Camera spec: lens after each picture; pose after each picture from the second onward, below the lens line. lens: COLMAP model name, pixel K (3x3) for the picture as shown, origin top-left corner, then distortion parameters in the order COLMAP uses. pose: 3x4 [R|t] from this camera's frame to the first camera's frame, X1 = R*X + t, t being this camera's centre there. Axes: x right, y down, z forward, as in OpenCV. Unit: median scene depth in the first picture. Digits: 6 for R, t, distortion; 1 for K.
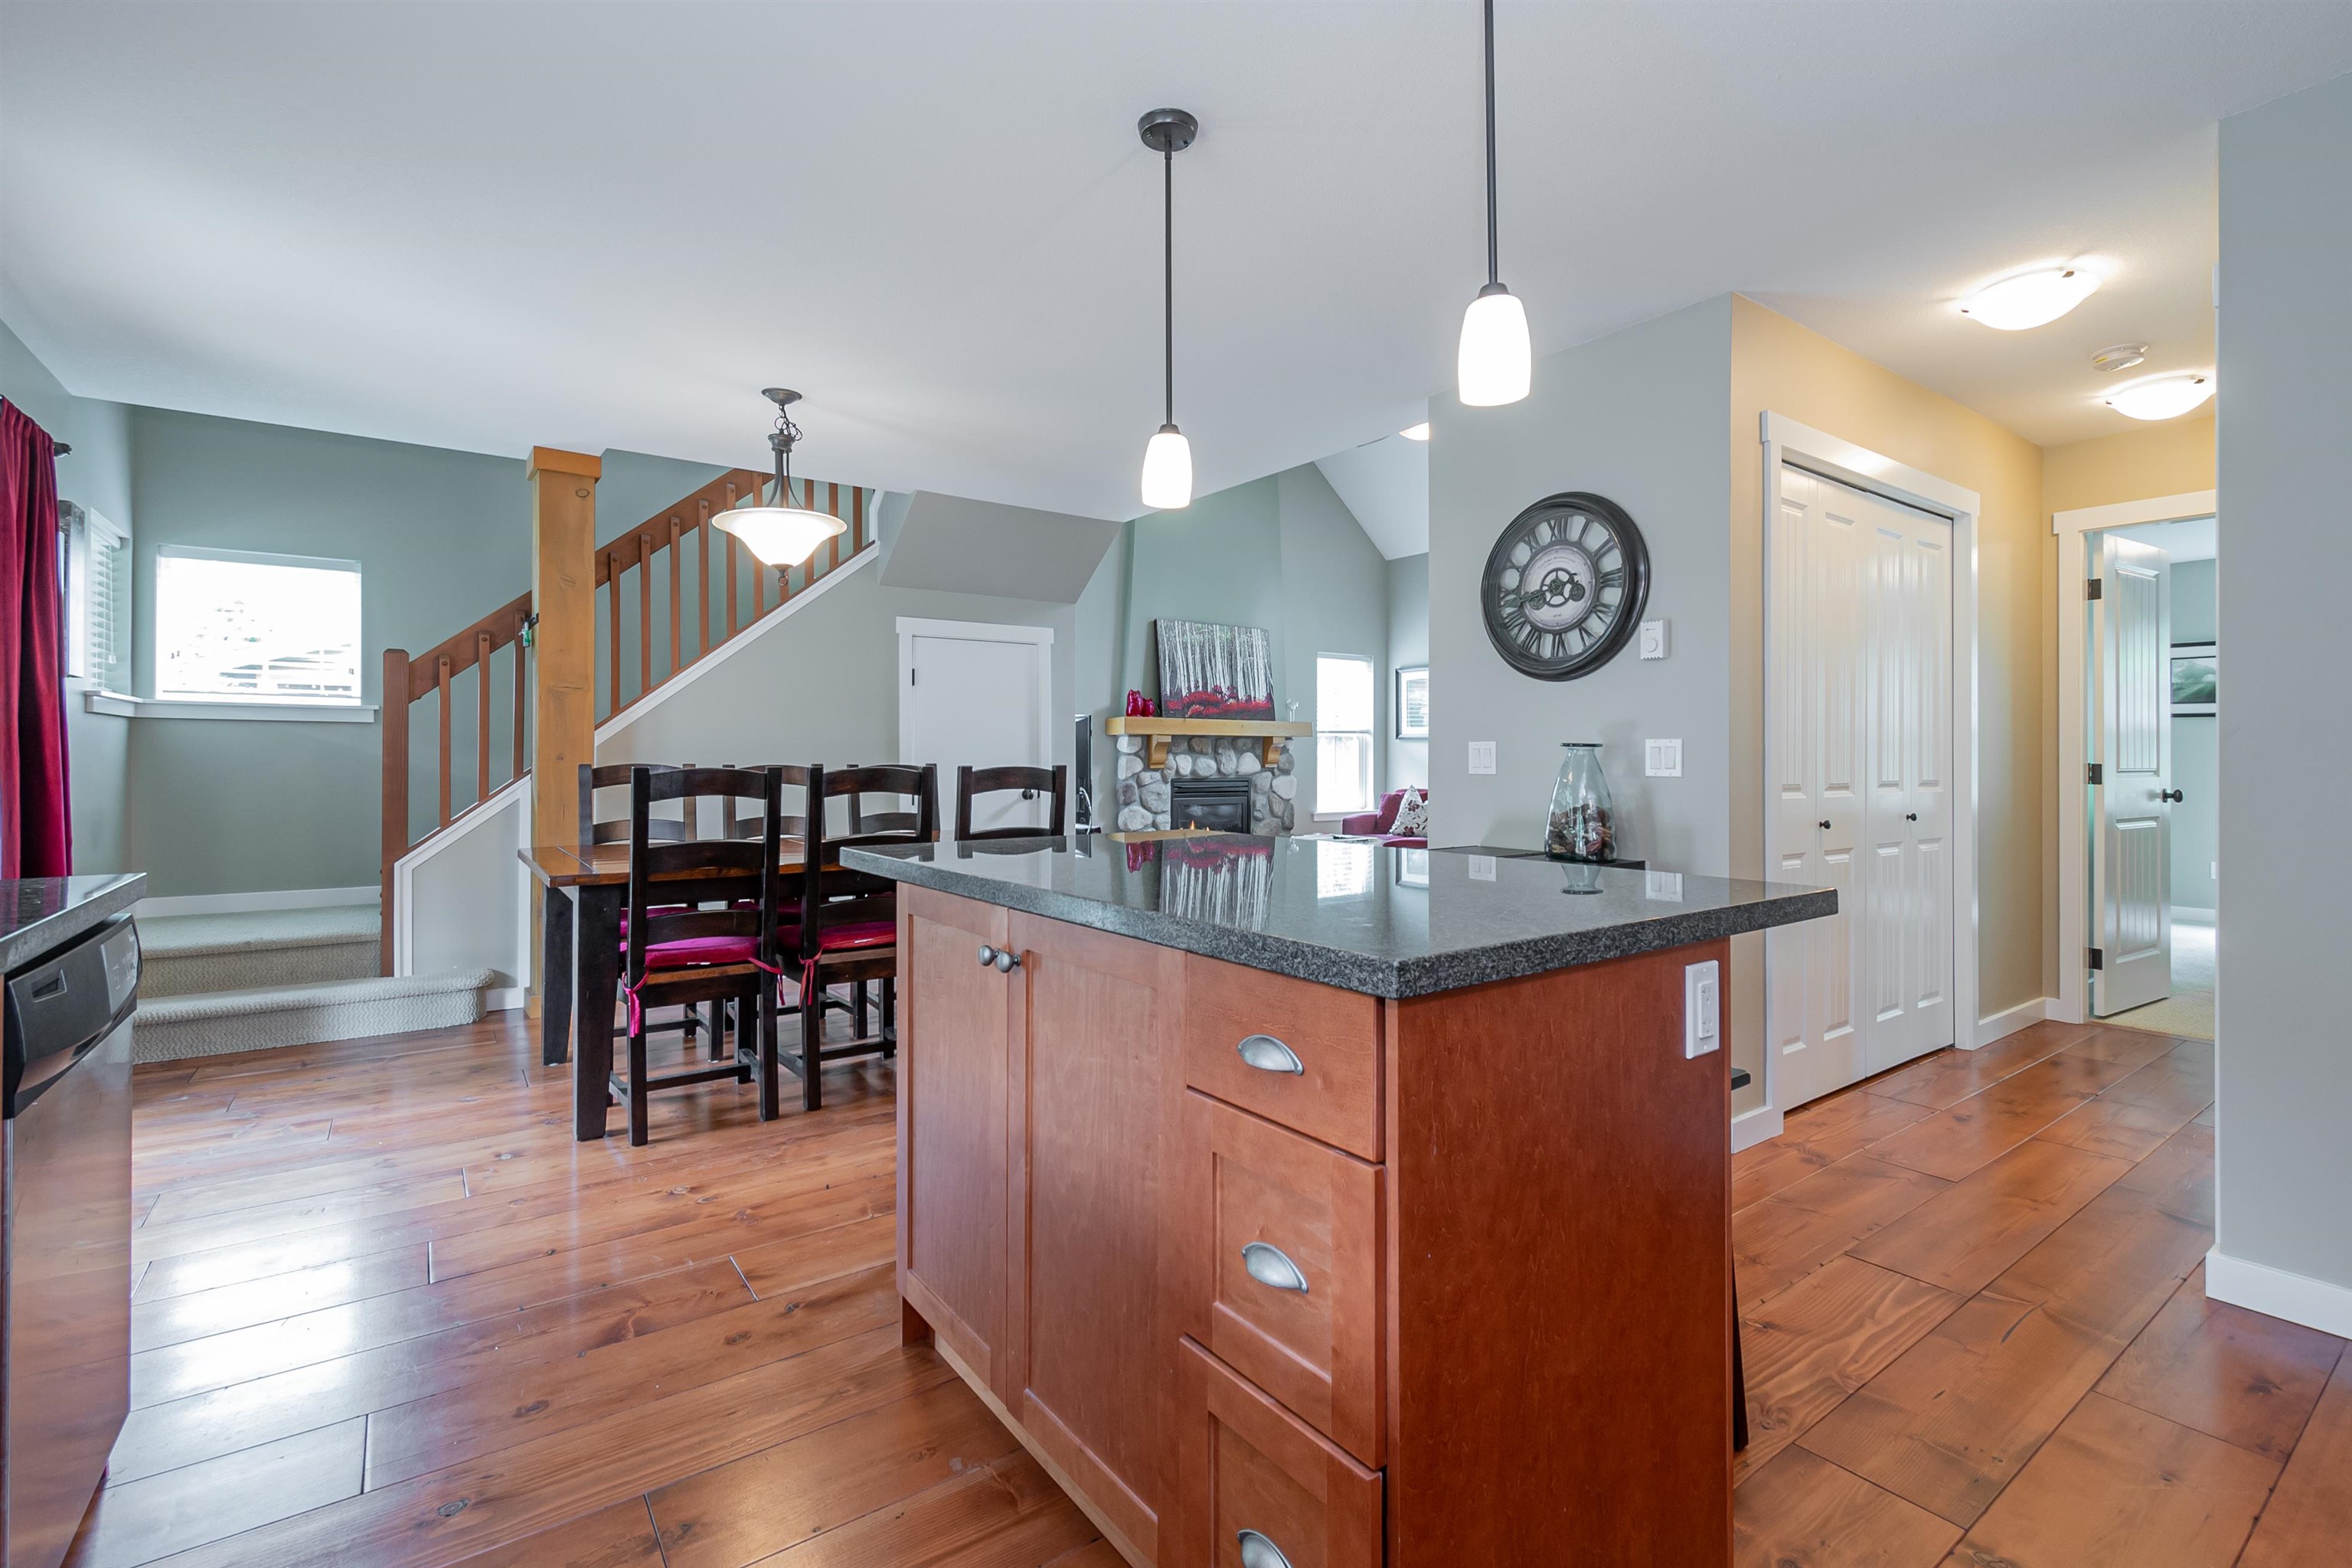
lens RADIAL K [[1054.3, 0, 1188.4], [0, 1054.3, 762.7], [0, 0, 1]] dist [0.002422, 0.000690]
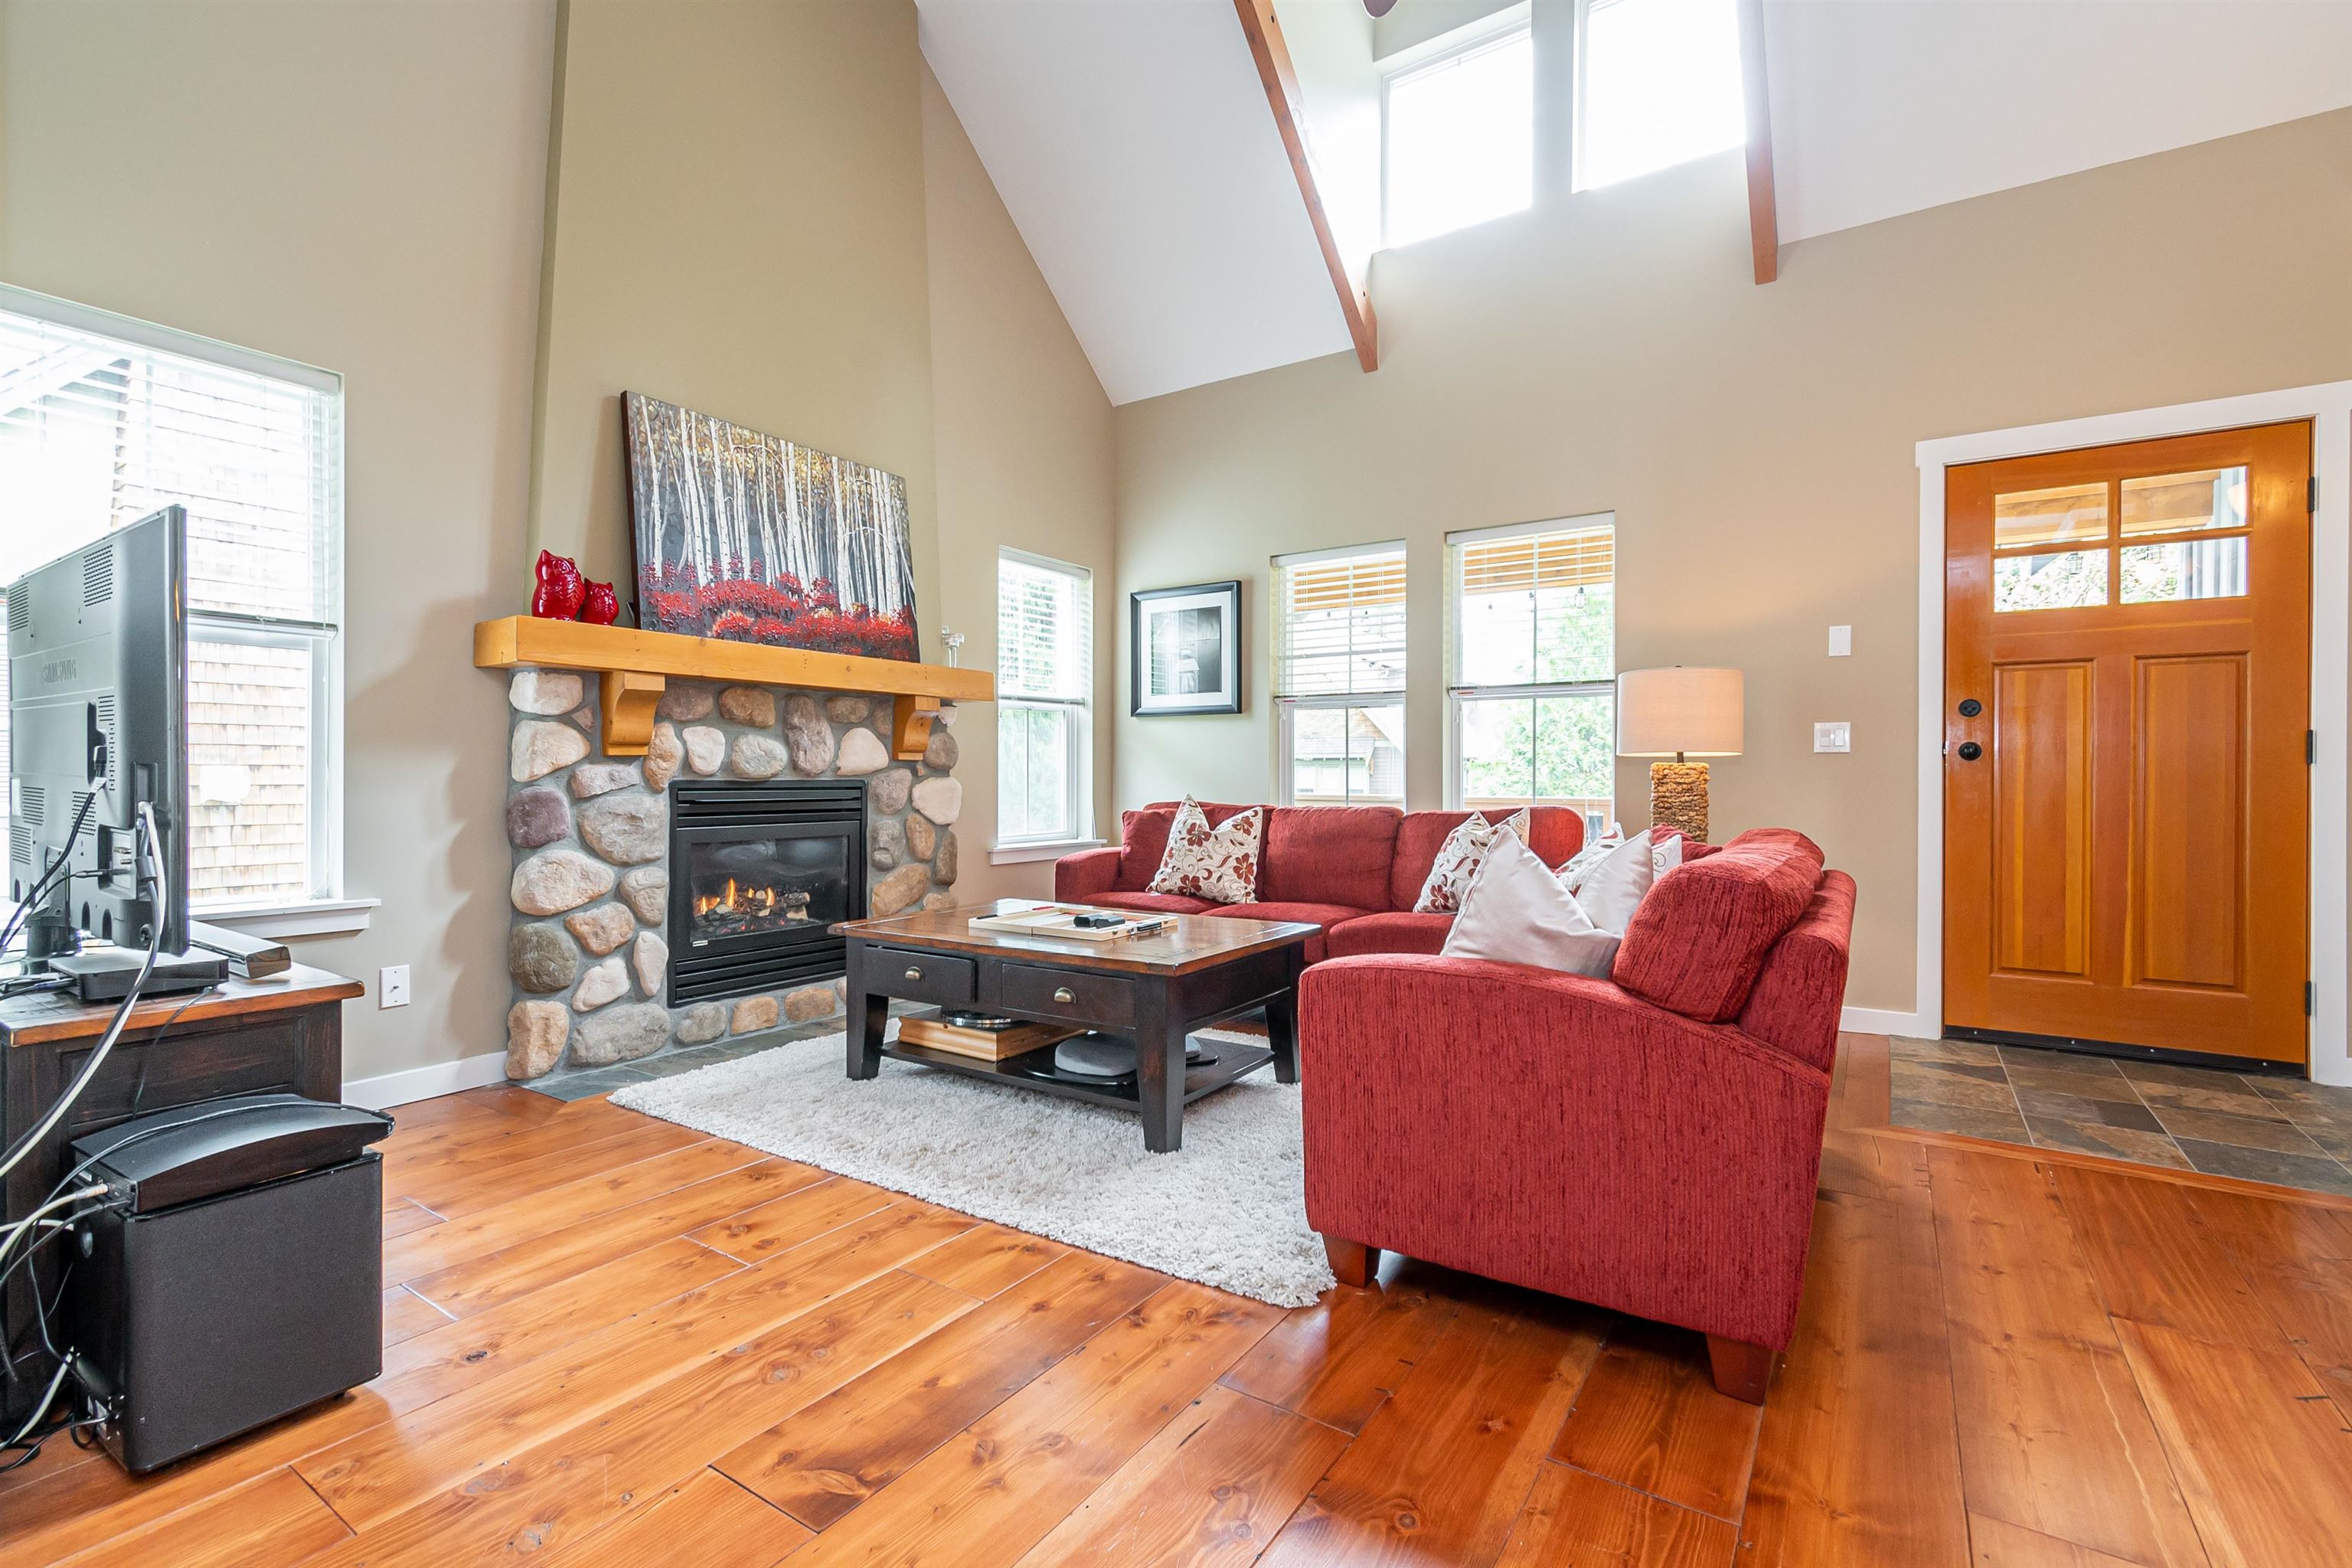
lens RADIAL K [[1054.3, 0, 1171.1], [0, 1054.3, 776.0], [0, 0, 1]] dist [0.002422, 0.000690]
pose [[0.942860, 0.001439, 0.333187, 0.031866], [0.000427, 0.999985, -0.005526, 0.015452], [-0.333189, 0.005353, 0.942845, 0.536302]]
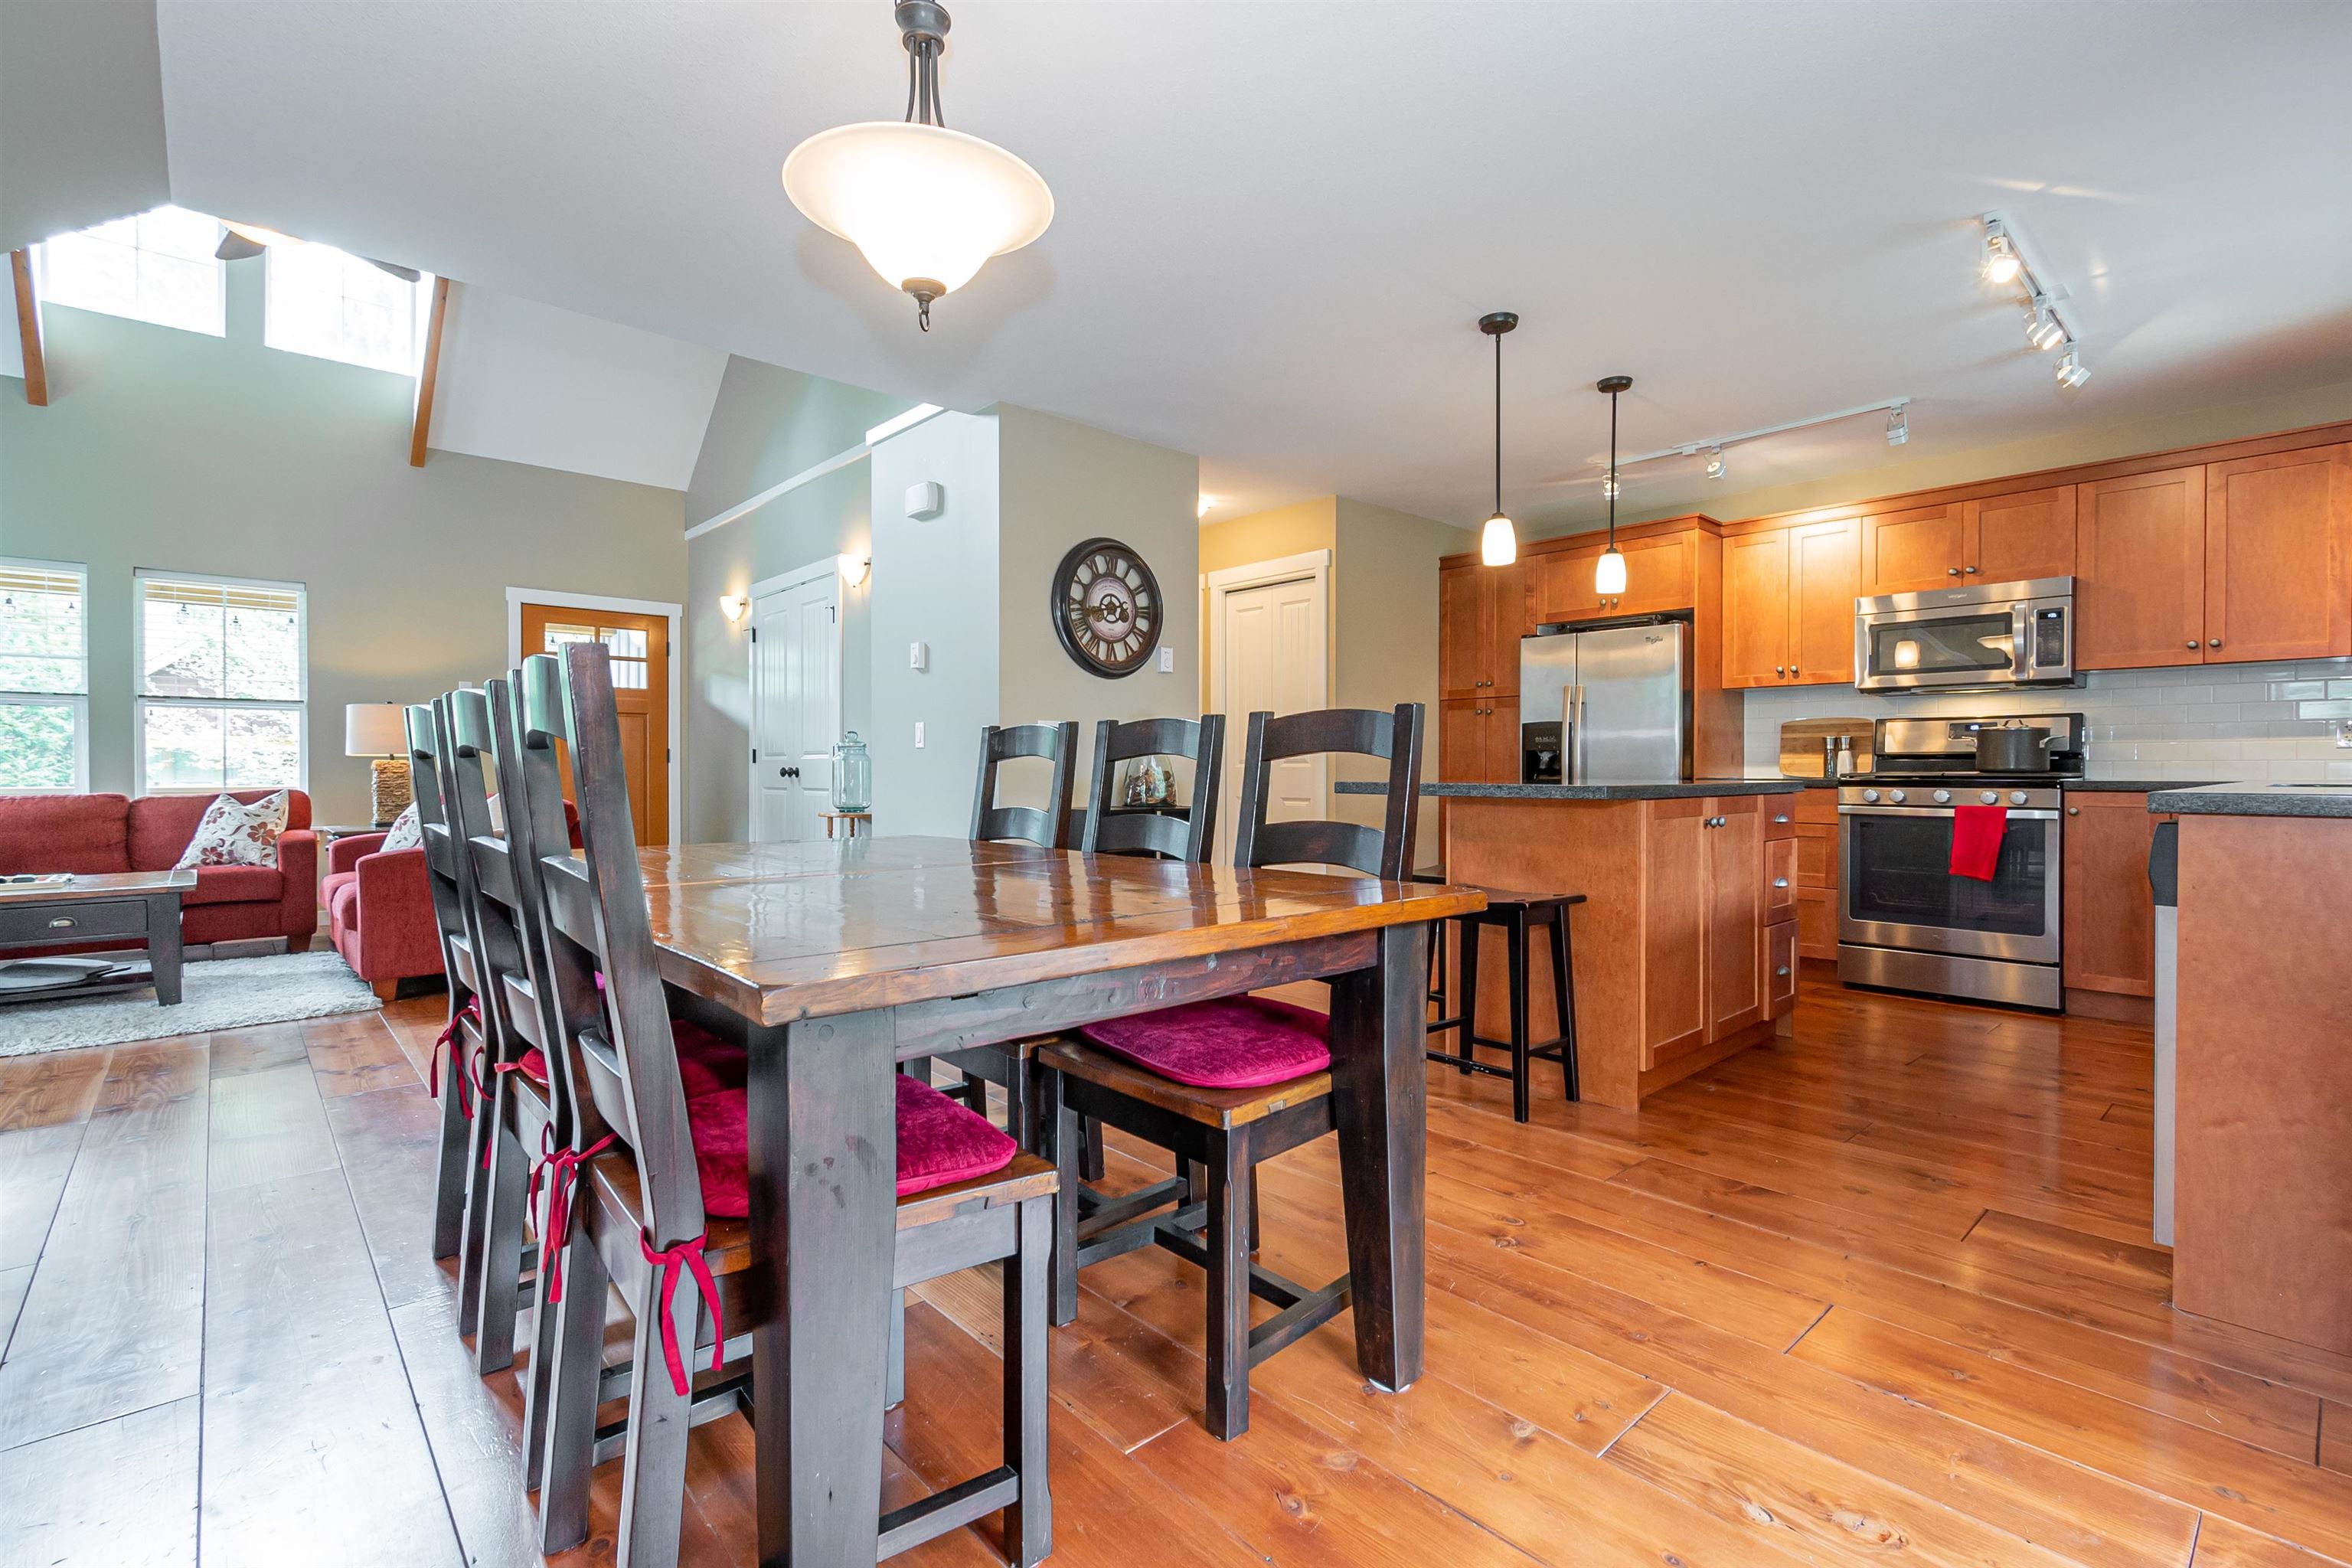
lens RADIAL K [[1054.3, 0, 1177.8], [0, 1054.3, 772.9], [0, 0, 1]] dist [0.002422, 0.000690]
pose [[-0.106729, -0.007024, 0.994263, -0.394330], [0.003838, 0.999965, 0.007476, 0.013121], [-0.994281, 0.004613, -0.106698, 0.420873]]
